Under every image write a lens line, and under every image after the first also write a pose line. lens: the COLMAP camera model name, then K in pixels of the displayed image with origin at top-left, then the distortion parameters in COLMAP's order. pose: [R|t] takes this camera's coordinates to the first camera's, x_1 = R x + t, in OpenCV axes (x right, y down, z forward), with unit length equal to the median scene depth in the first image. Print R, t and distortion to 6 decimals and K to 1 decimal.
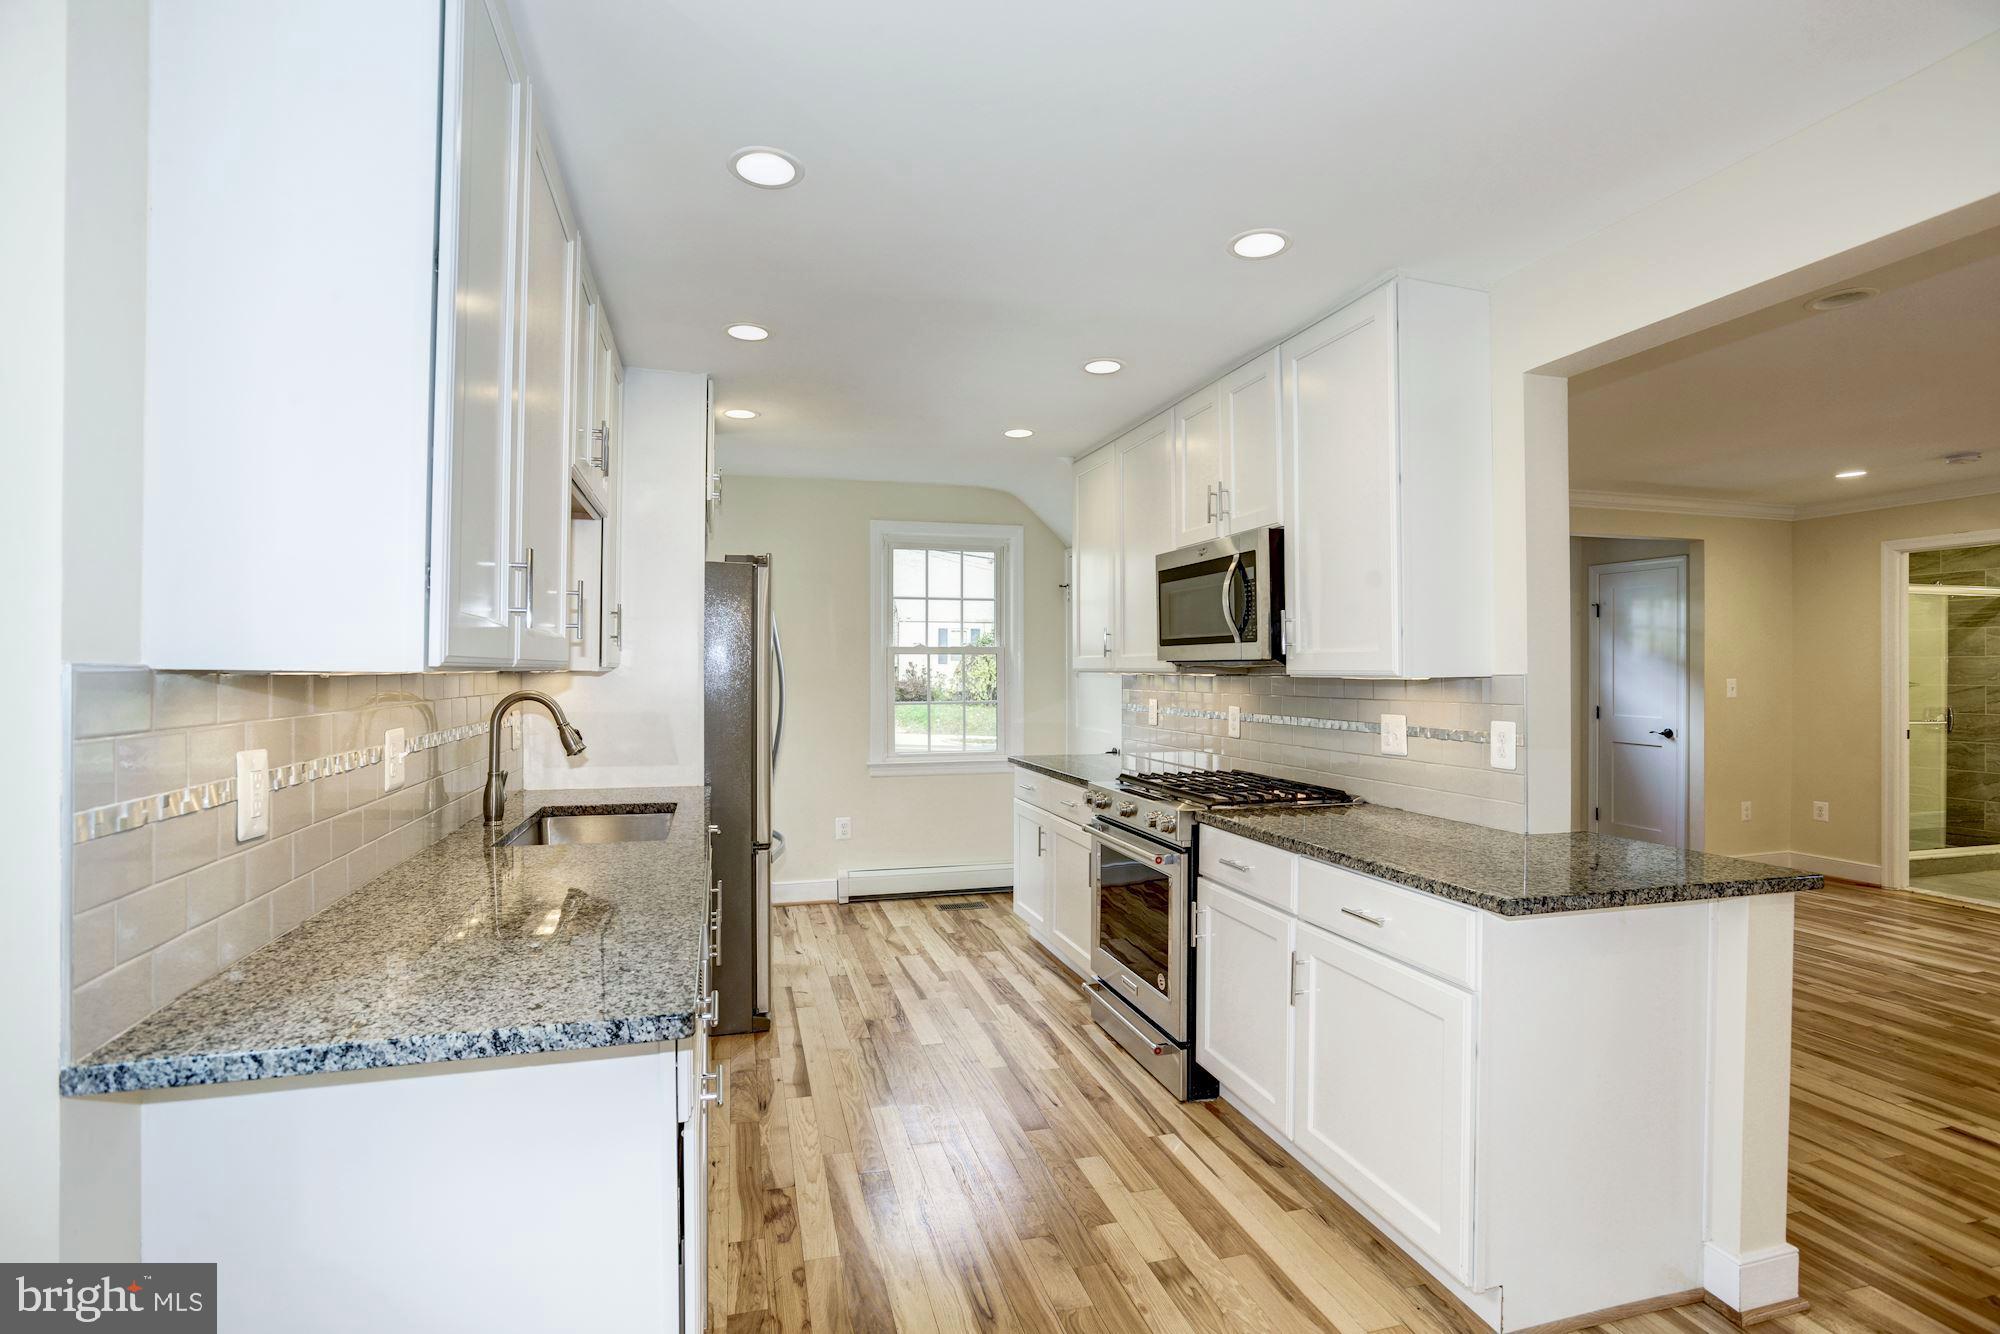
lens RADIAL K [[981.8, 0, 1001.4], [0, 981.8, 675.7], [0, 0, 1]] dist [-0.051452, 0.022561]
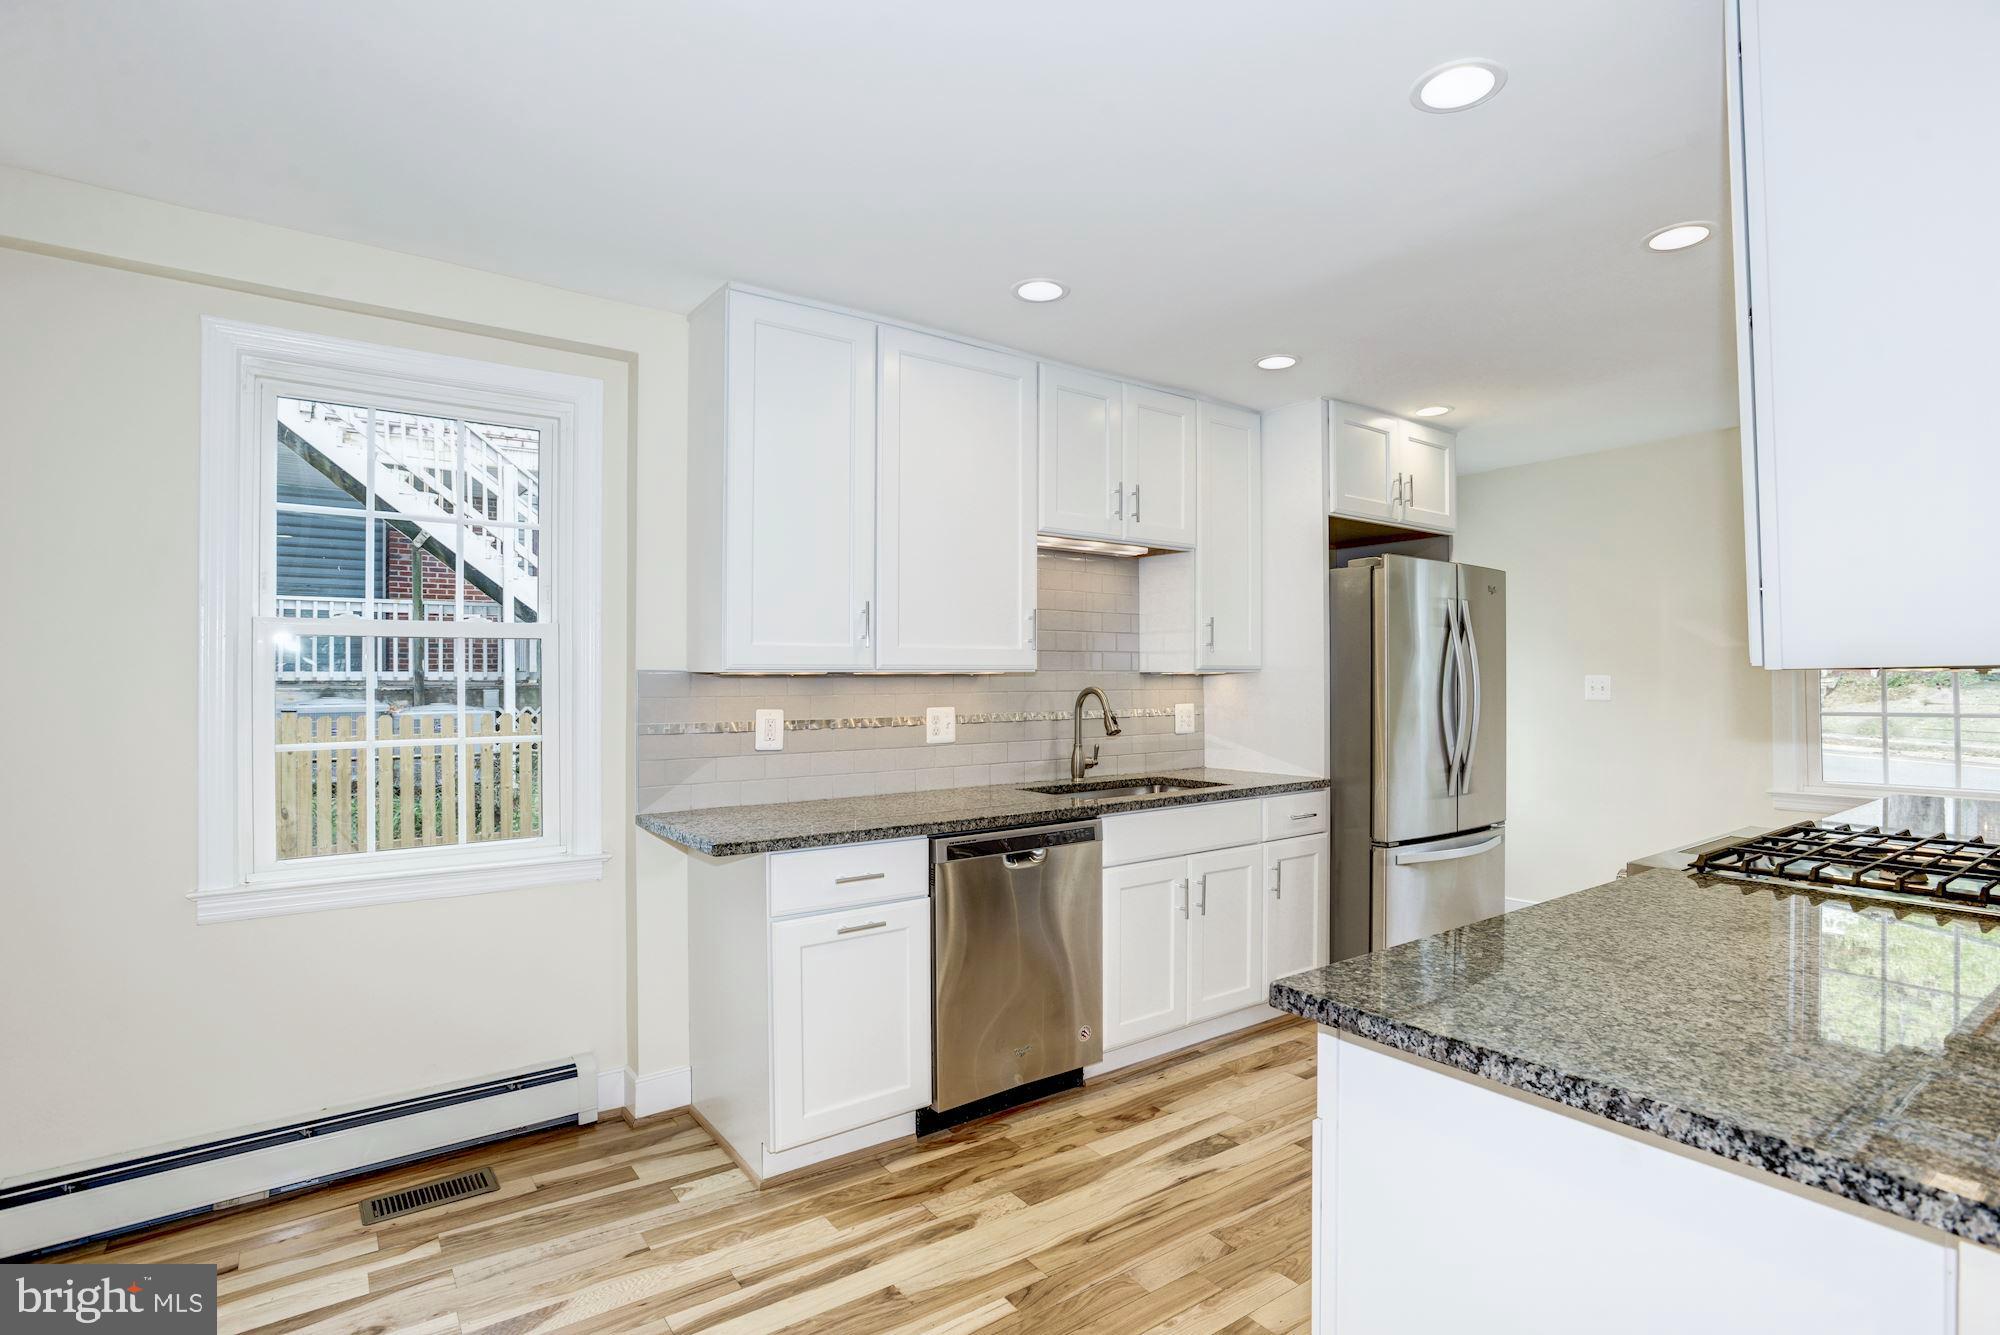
lens RADIAL K [[981.8, 0, 1001.4], [0, 981.8, 676.2], [0, 0, 1]] dist [-0.051452, 0.022561]
pose [[0.331551, -0.006659, -0.943414, 0.579552], [0.001670, 0.999978, -0.006472, 0.006347], [0.943436, 0.000570, 0.331554, 0.297477]]
